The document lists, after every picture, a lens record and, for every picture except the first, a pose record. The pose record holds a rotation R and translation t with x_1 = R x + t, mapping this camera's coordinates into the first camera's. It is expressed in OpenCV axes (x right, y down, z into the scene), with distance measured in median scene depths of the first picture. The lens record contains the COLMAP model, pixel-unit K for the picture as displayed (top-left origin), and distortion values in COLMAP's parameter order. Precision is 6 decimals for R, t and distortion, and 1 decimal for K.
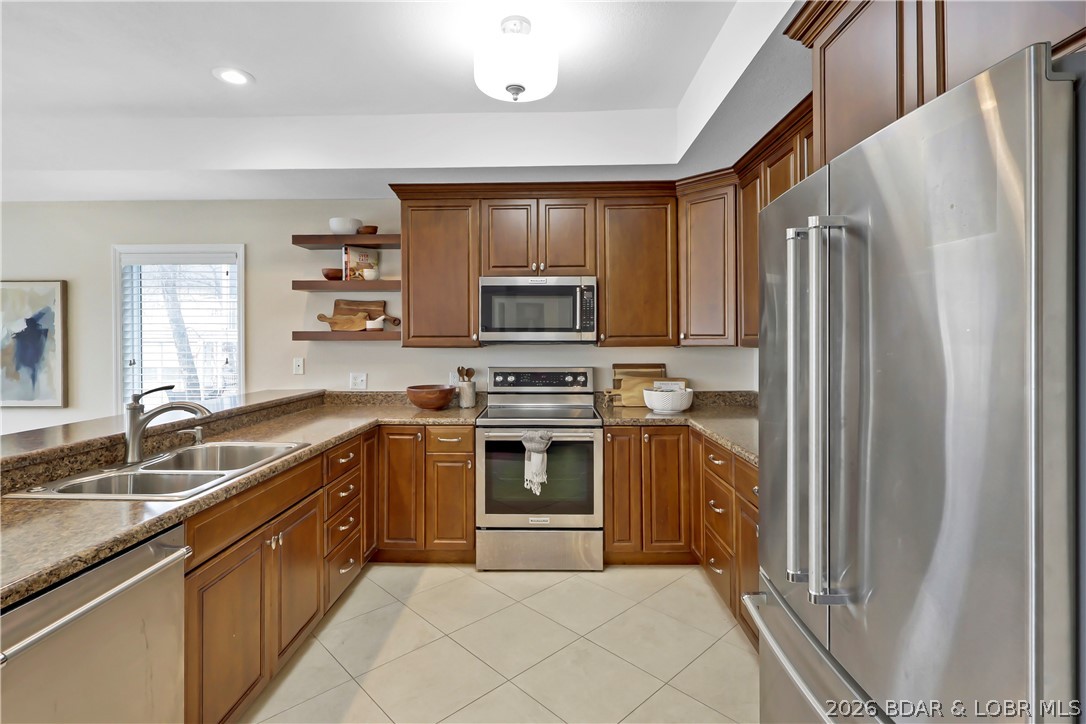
lens RADIAL K [[514.4, 0, 540.7], [0, 514.4, 338.2], [0, 0, 1]] dist [-0.010418, 0.002806]
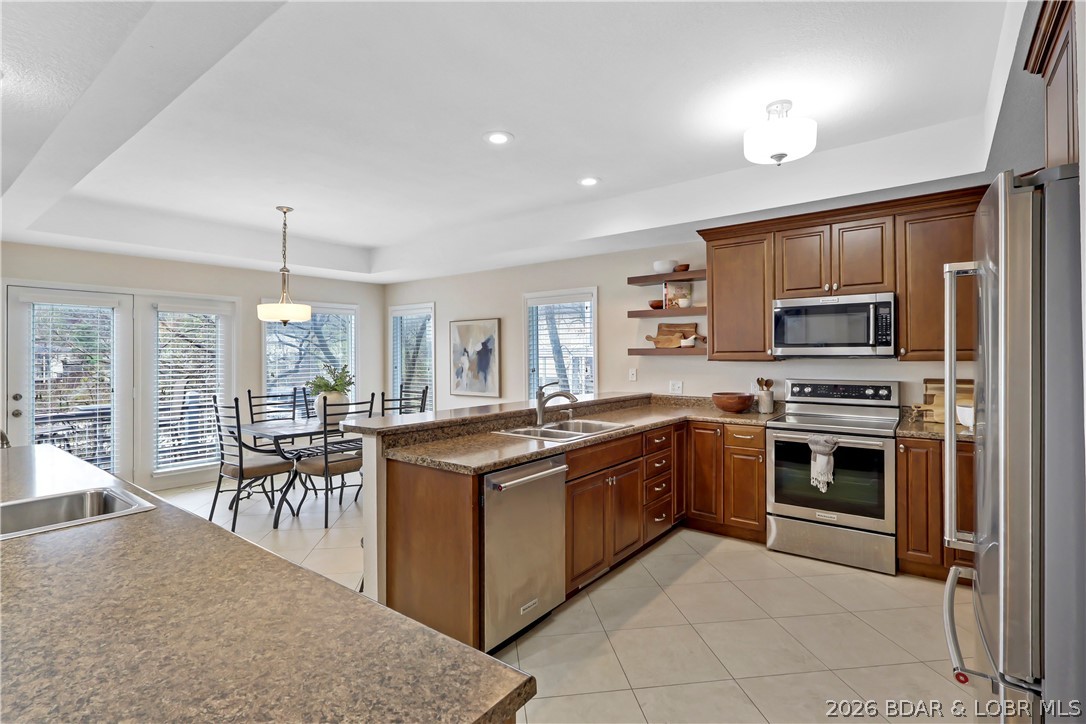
lens RADIAL K [[514.4, 0, 544.3], [0, 514.4, 357.4], [0, 0, 1]] dist [-0.010418, 0.002806]
pose [[0.804441, 0.000124, -0.594033, 0.158694], [0.004869, 0.999965, 0.006802, -0.000576], [0.594013, -0.008365, 0.804412, -0.244926]]
